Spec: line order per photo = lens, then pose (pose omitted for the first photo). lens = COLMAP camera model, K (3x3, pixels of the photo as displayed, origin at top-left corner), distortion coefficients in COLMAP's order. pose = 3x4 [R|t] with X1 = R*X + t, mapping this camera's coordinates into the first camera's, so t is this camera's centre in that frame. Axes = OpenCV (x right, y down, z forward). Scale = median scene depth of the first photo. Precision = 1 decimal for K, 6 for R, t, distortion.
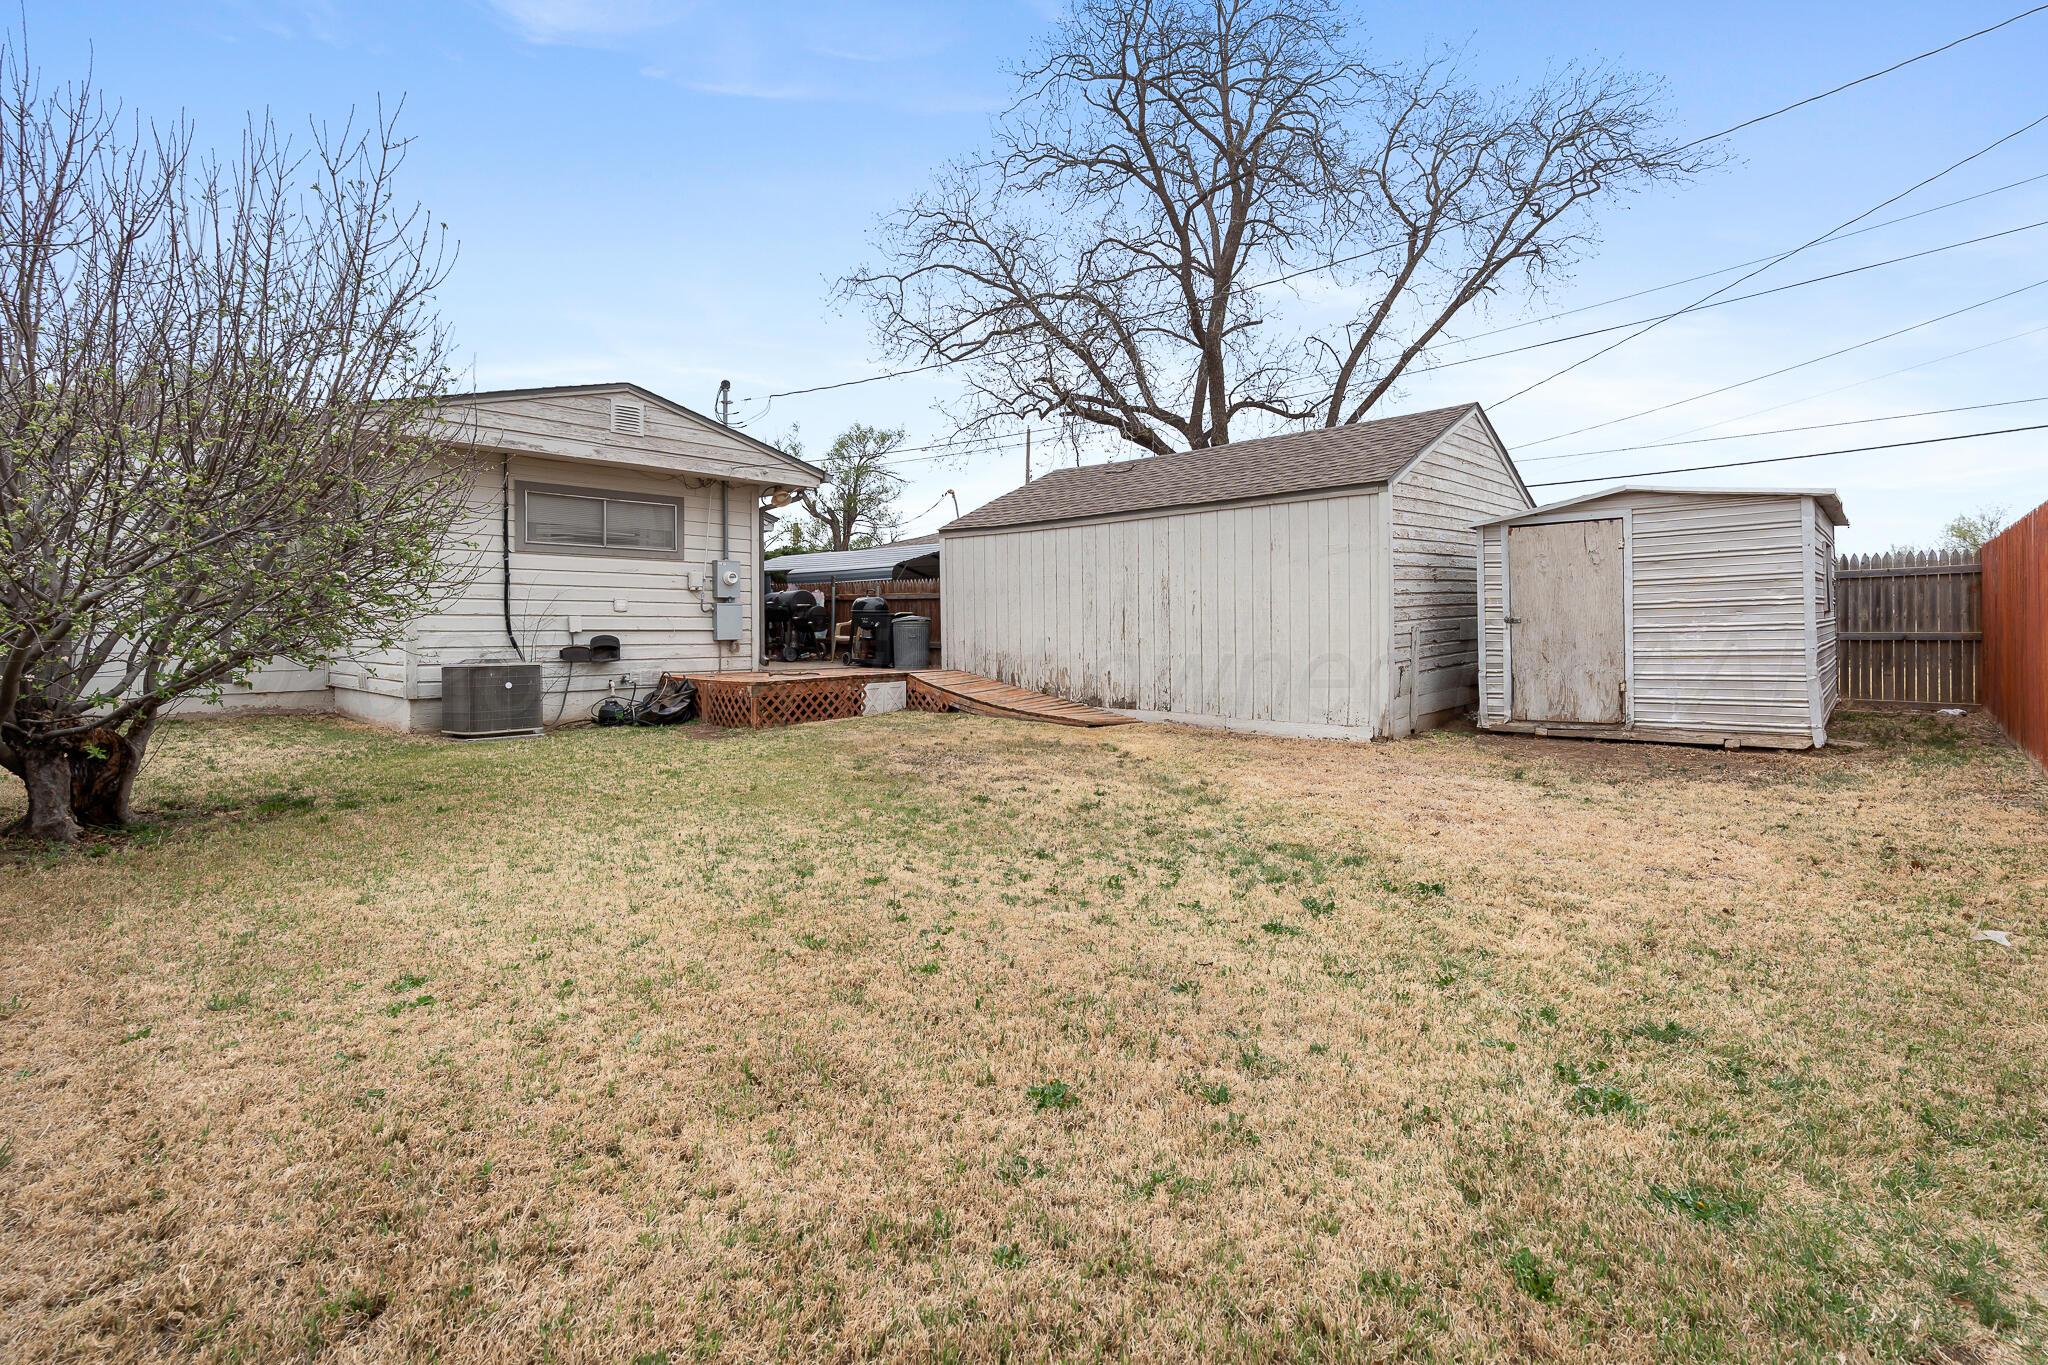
lens RADIAL K [[949.8, 0, 1024.7], [0, 949.8, 631.3], [0, 0, 1]] dist [-0.002188, 0.001660]
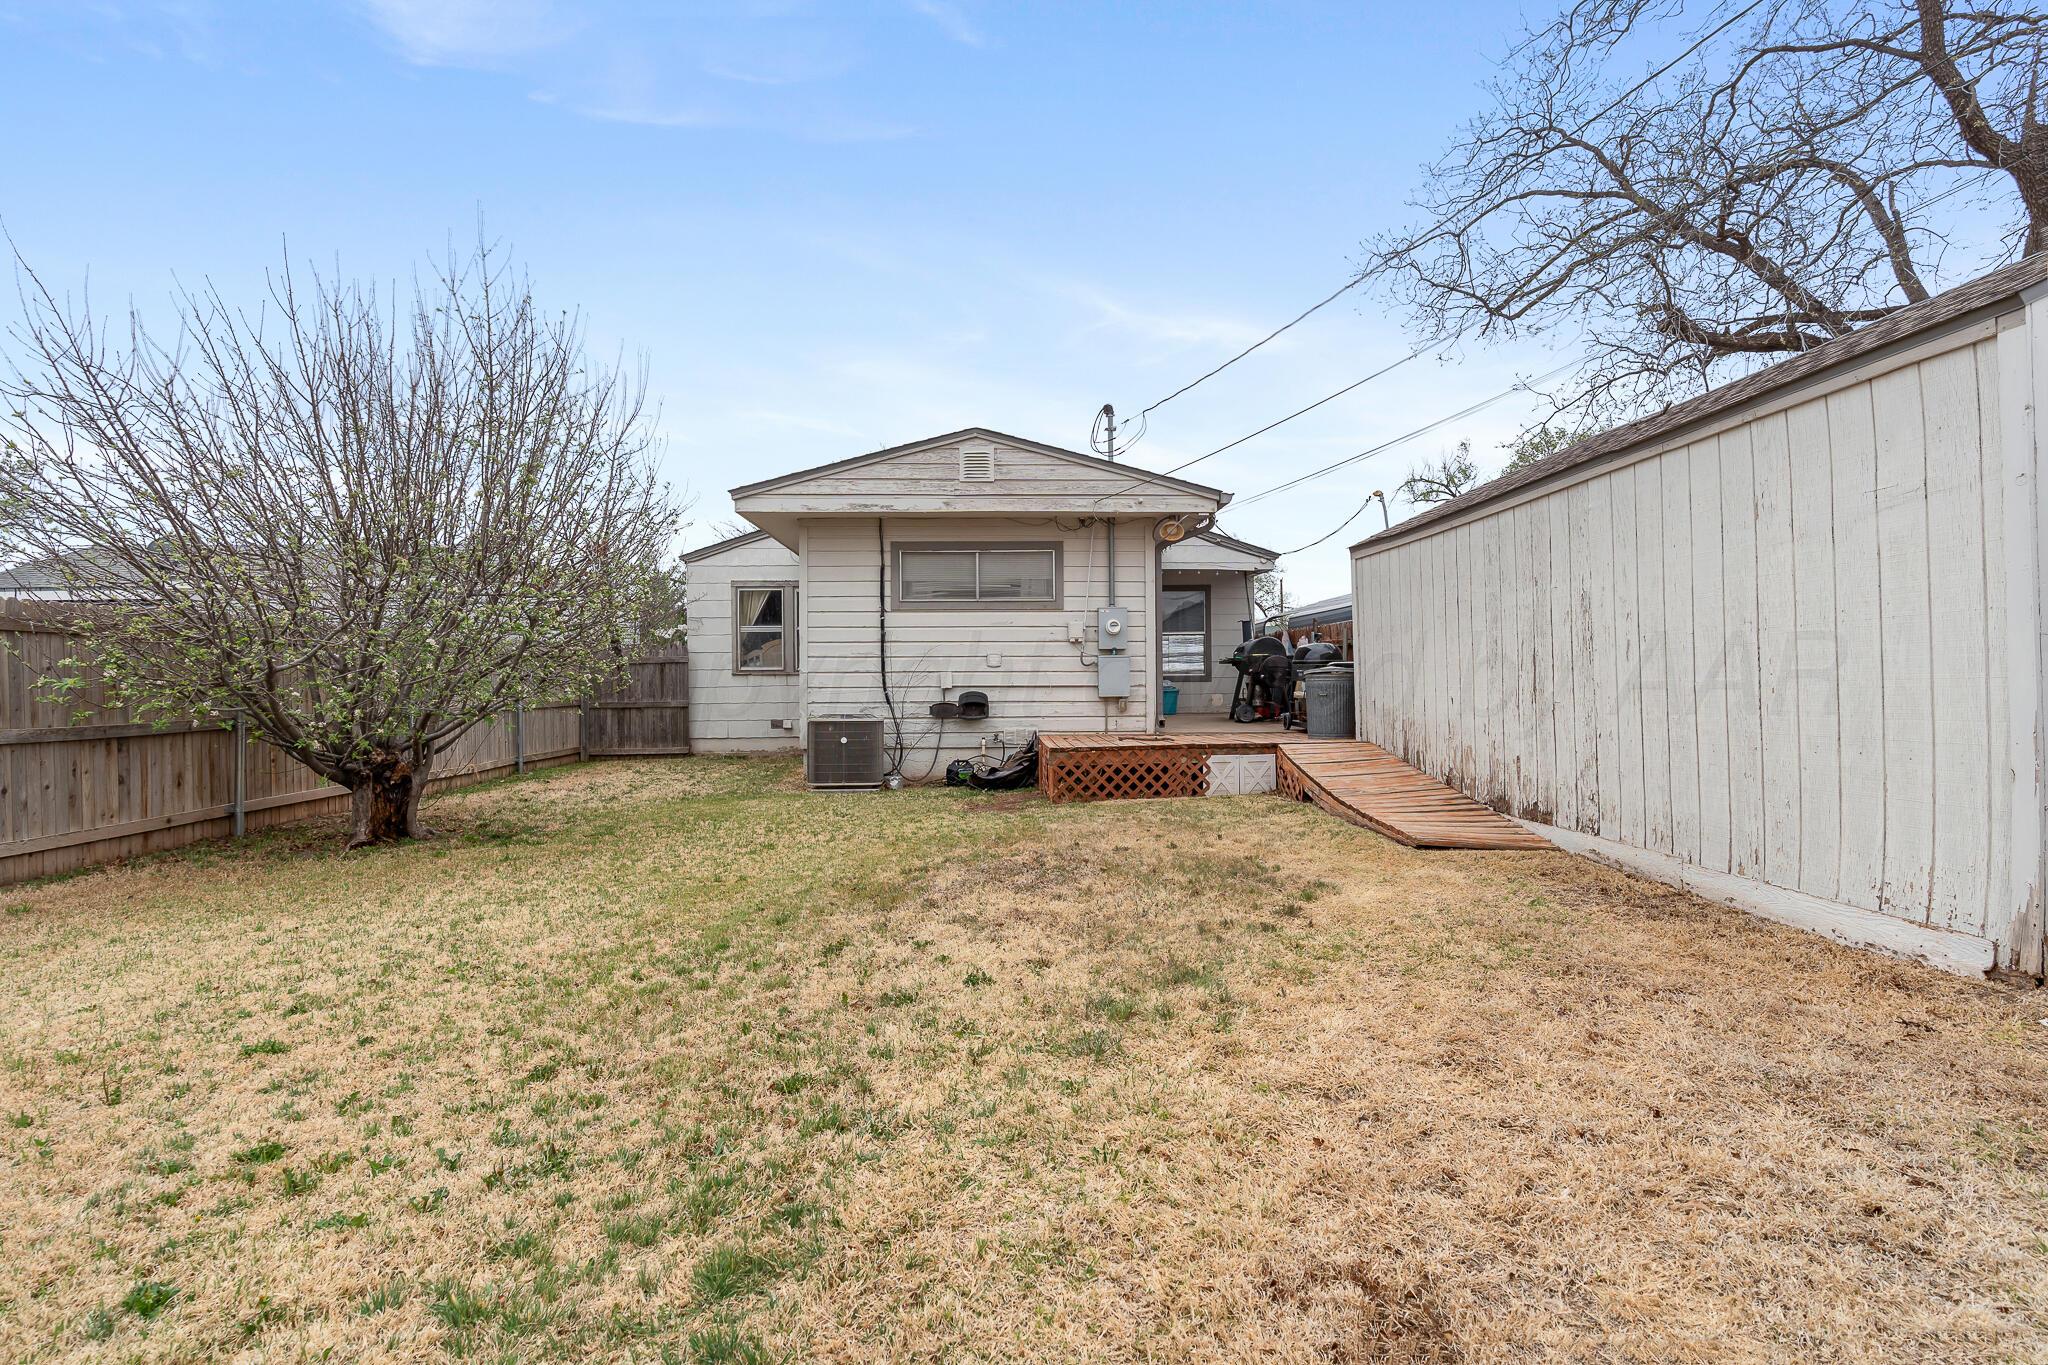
lens RADIAL K [[949.8, 0, 1025.2], [0, 949.8, 671.3], [0, 0, 1]] dist [-0.002188, 0.001660]
pose [[0.707271, -0.010710, -0.706861, 0.284412], [0.001638, 0.999907, -0.013511, -0.003378], [0.706941, 0.008398, 0.707223, 0.353787]]
